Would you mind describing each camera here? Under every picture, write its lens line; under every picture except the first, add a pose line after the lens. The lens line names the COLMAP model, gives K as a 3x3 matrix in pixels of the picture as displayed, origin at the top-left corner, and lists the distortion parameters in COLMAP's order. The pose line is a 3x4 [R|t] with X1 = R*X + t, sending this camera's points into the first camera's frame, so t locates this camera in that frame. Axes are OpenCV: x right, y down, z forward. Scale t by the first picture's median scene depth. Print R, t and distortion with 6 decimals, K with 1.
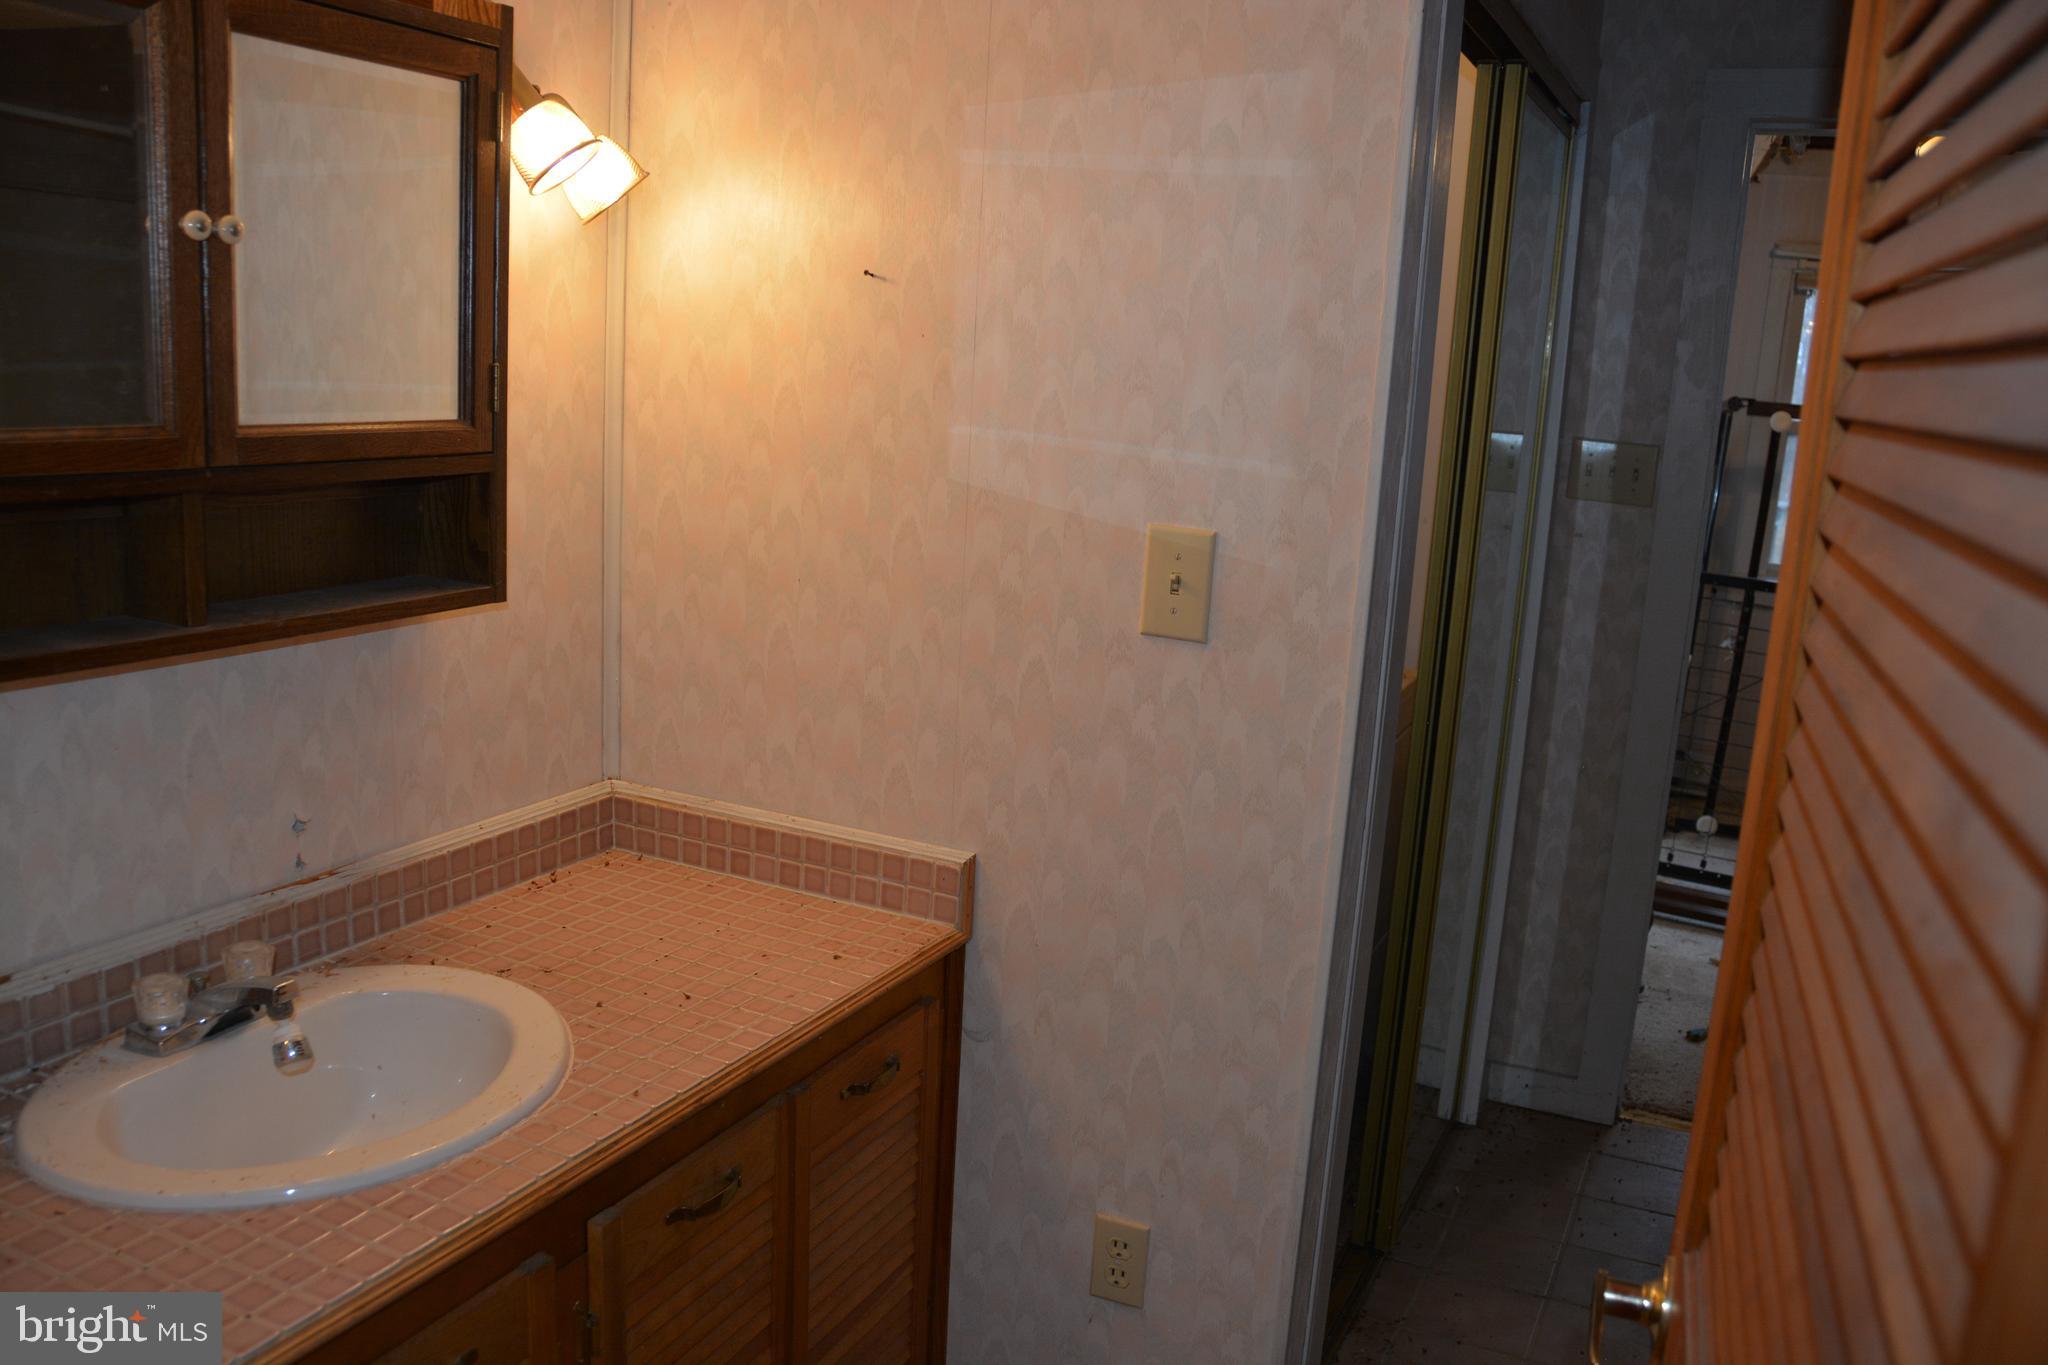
lens RADIAL K [[1646.6, 0, 1024.0], [0, 1646.6, 682.5], [0, 0, 1]] dist [-0.109039, 0.075141]
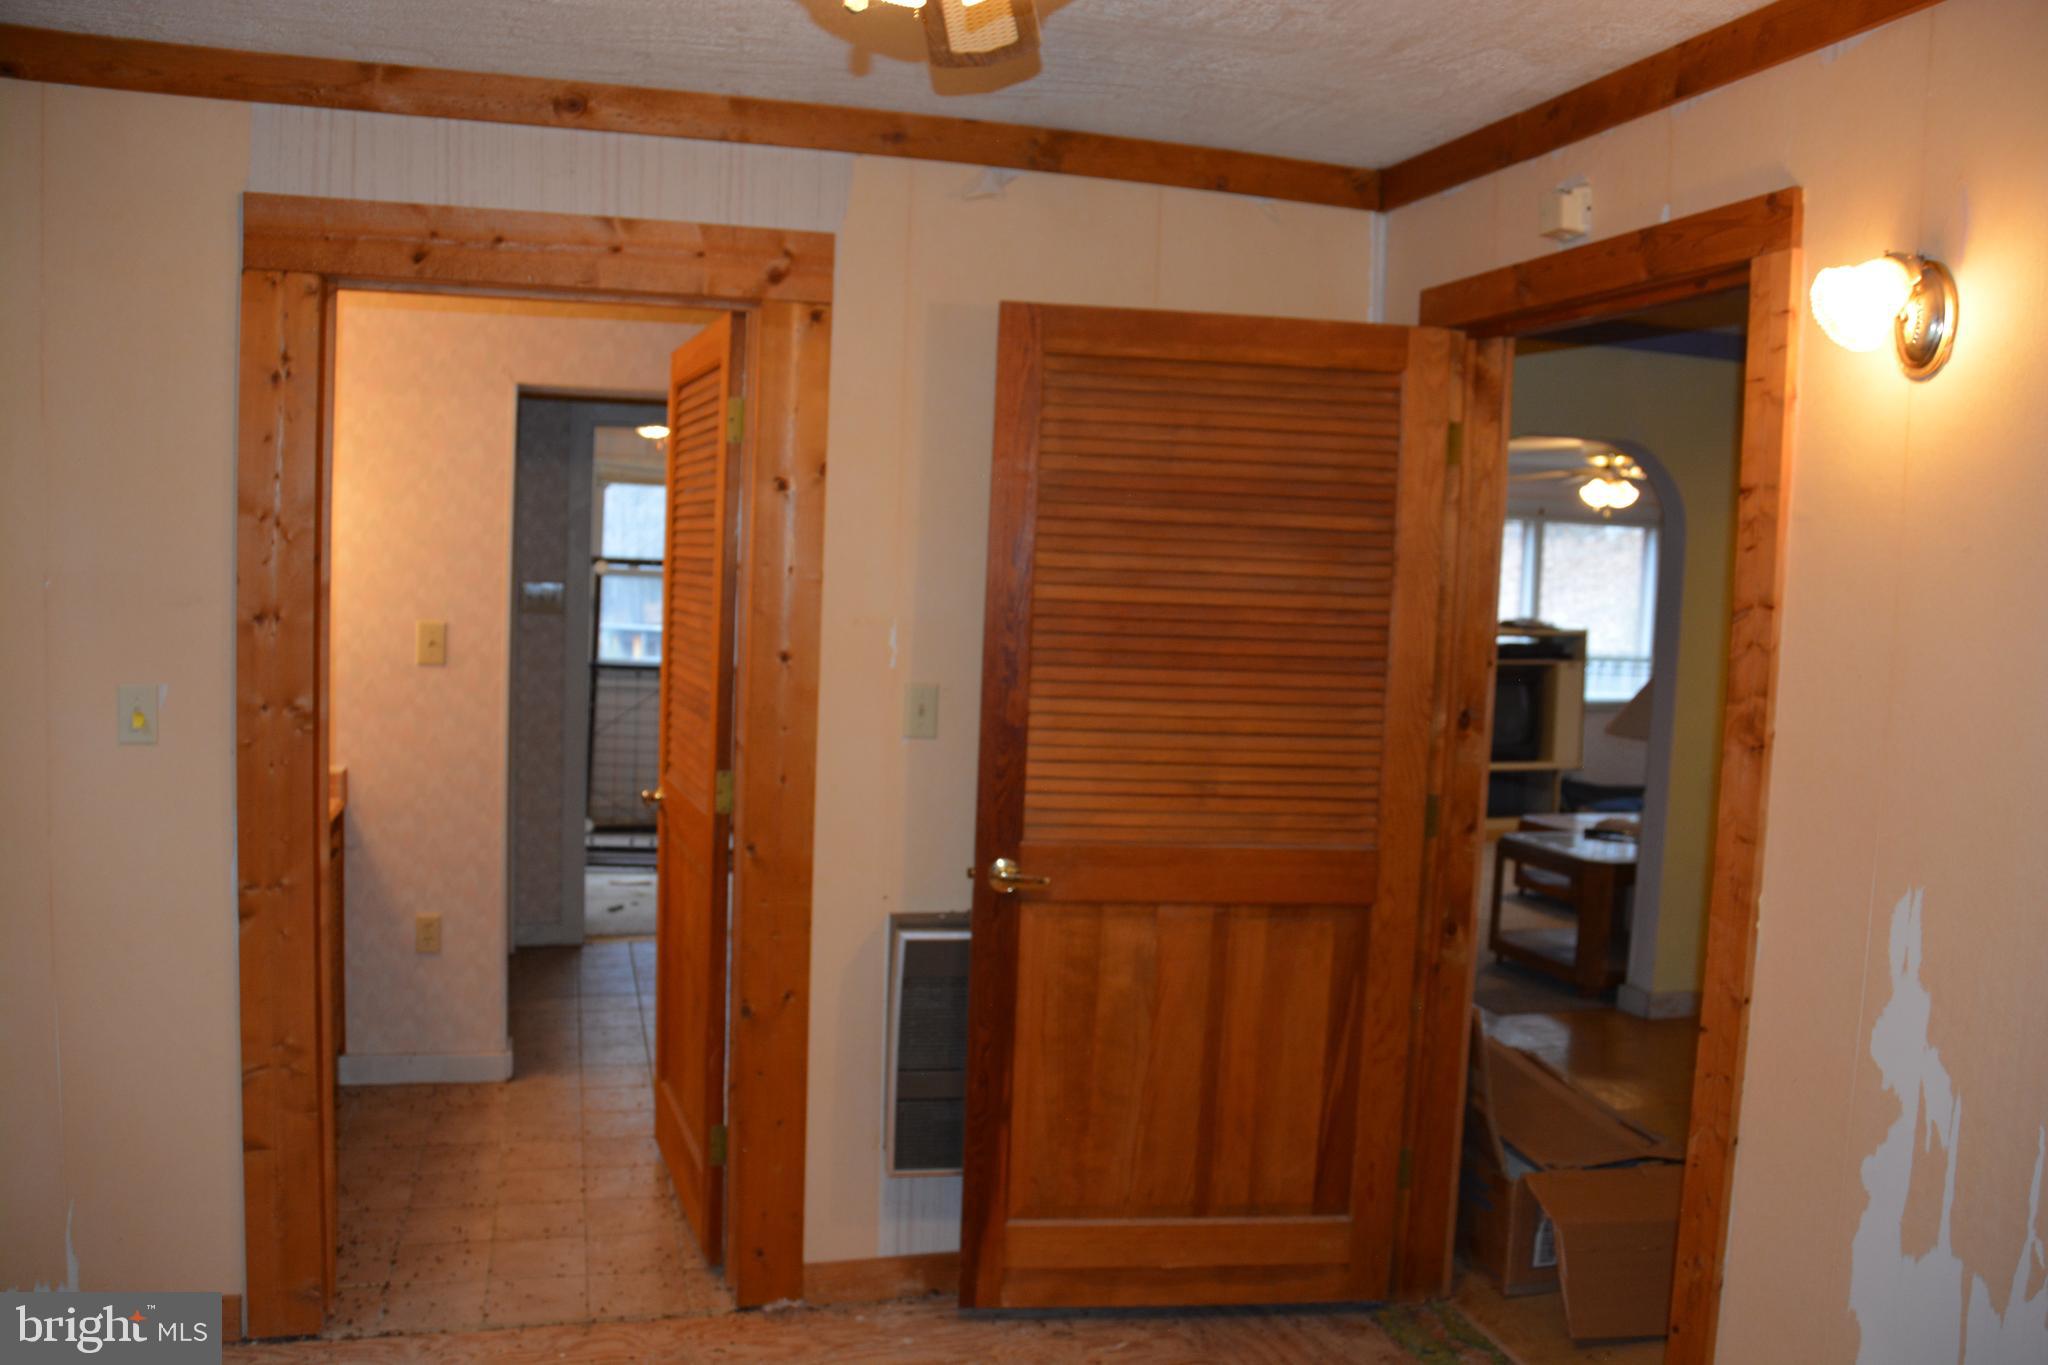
lens RADIAL K [[1646.6, 0, 1024.0], [0, 1646.6, 682.5], [0, 0, 1]] dist [-0.109039, 0.075141]
pose [[0.755477, -0.082288, 0.649987, -0.718506], [0.141041, 0.989247, -0.038693, 0.191101], [-0.639814, 0.120906, 0.758960, -1.258005]]
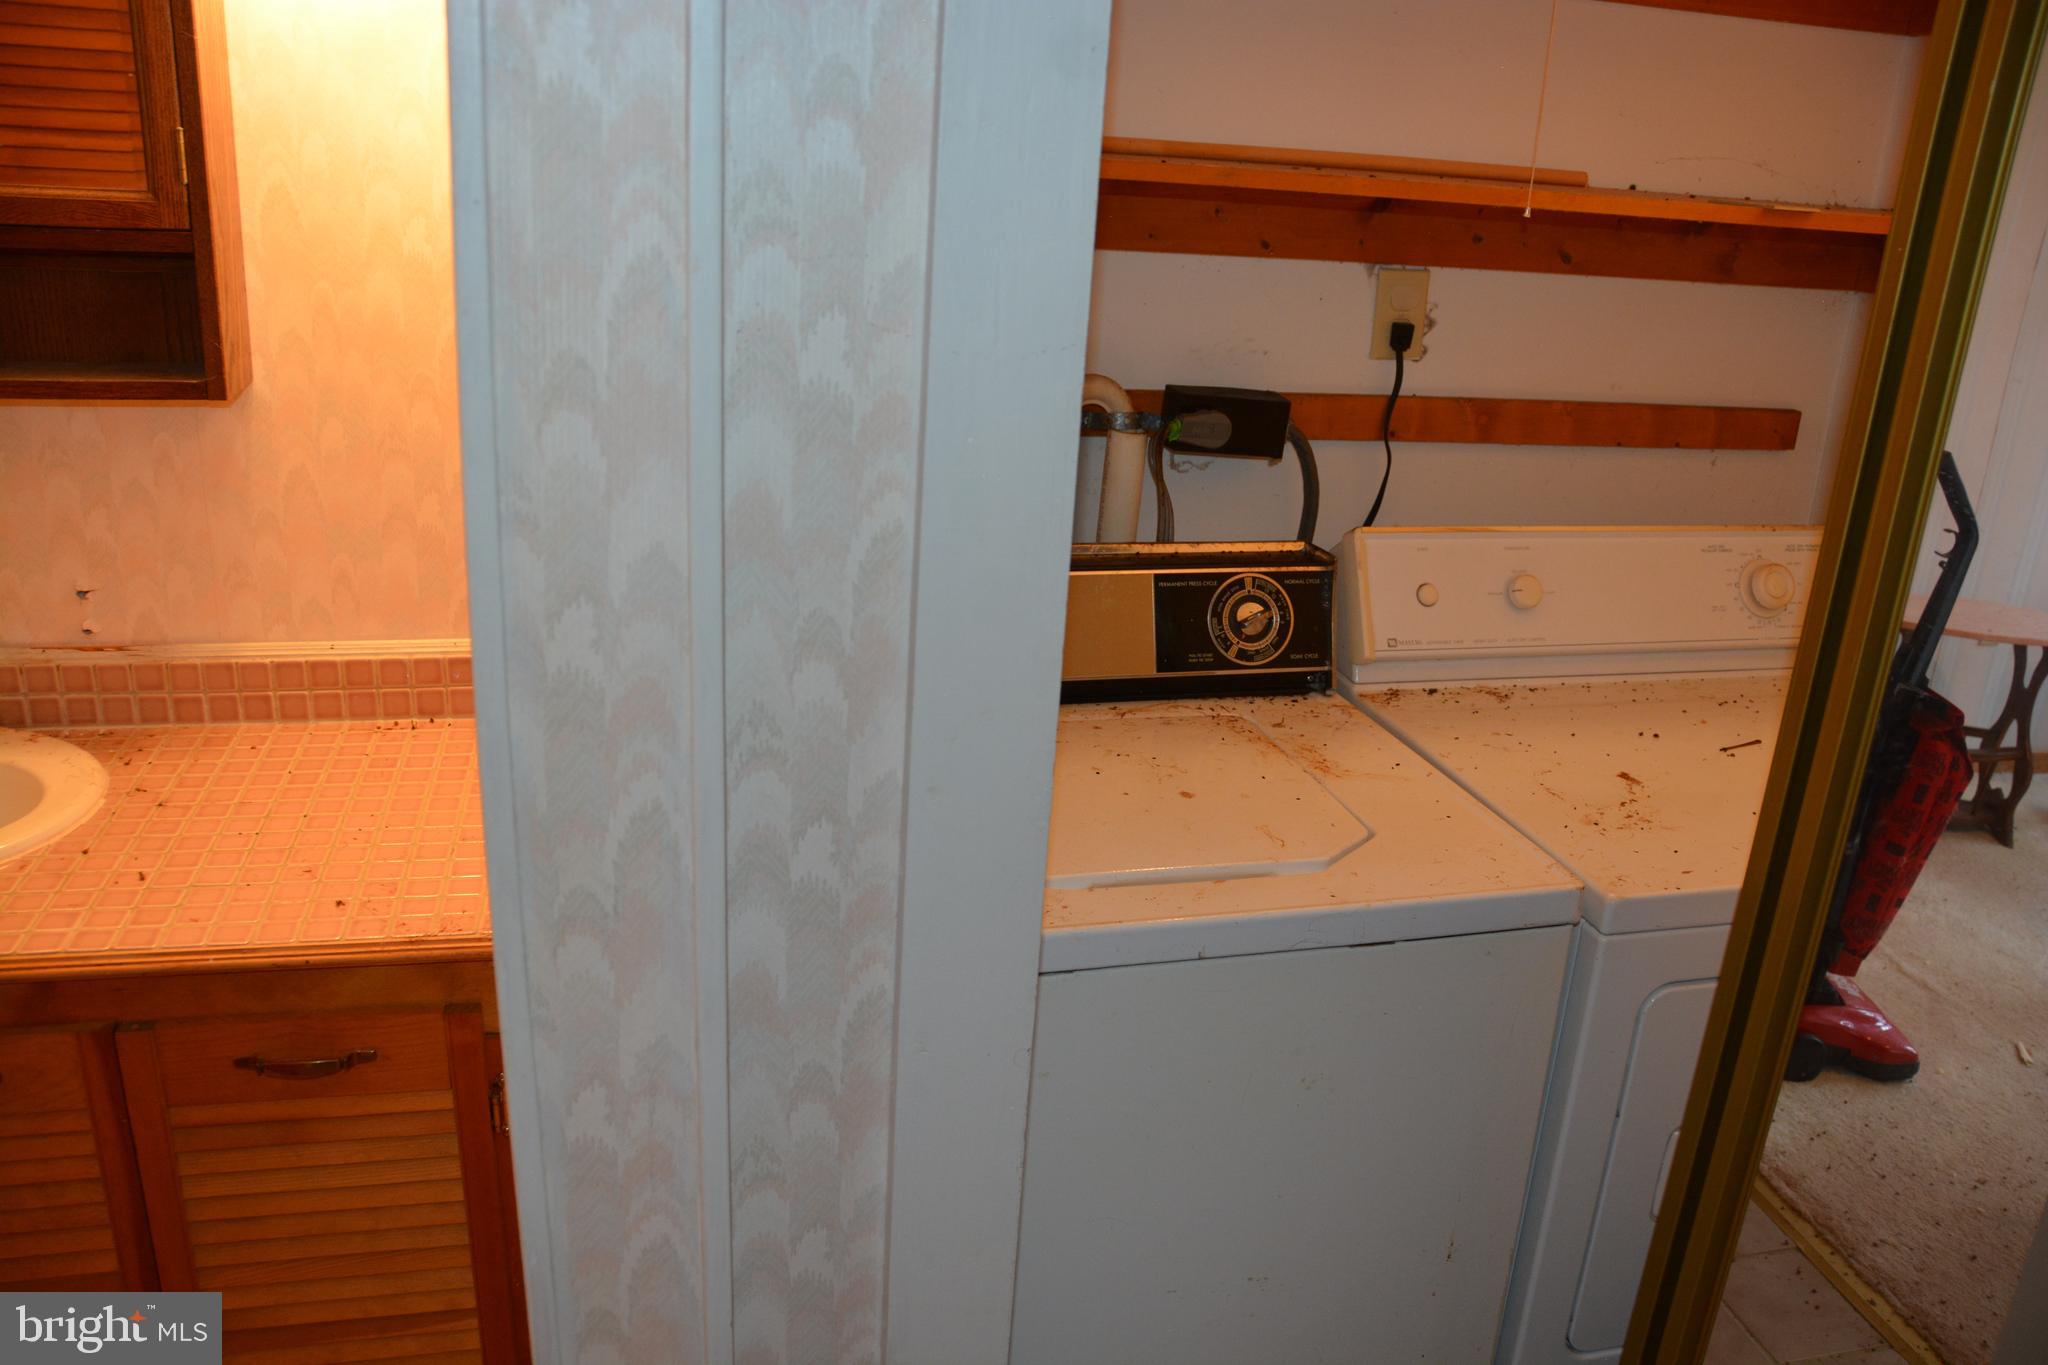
lens RADIAL K [[1646.6, 0, 1024.0], [0, 1646.6, 682.5], [0, 0, 1]] dist [-0.109039, 0.075141]
pose [[0.636694, 0.245269, -0.731070, 0.654242], [-0.184044, 0.969002, 0.164809, -0.127368], [0.748831, 0.029616, 0.662099, 0.754484]]
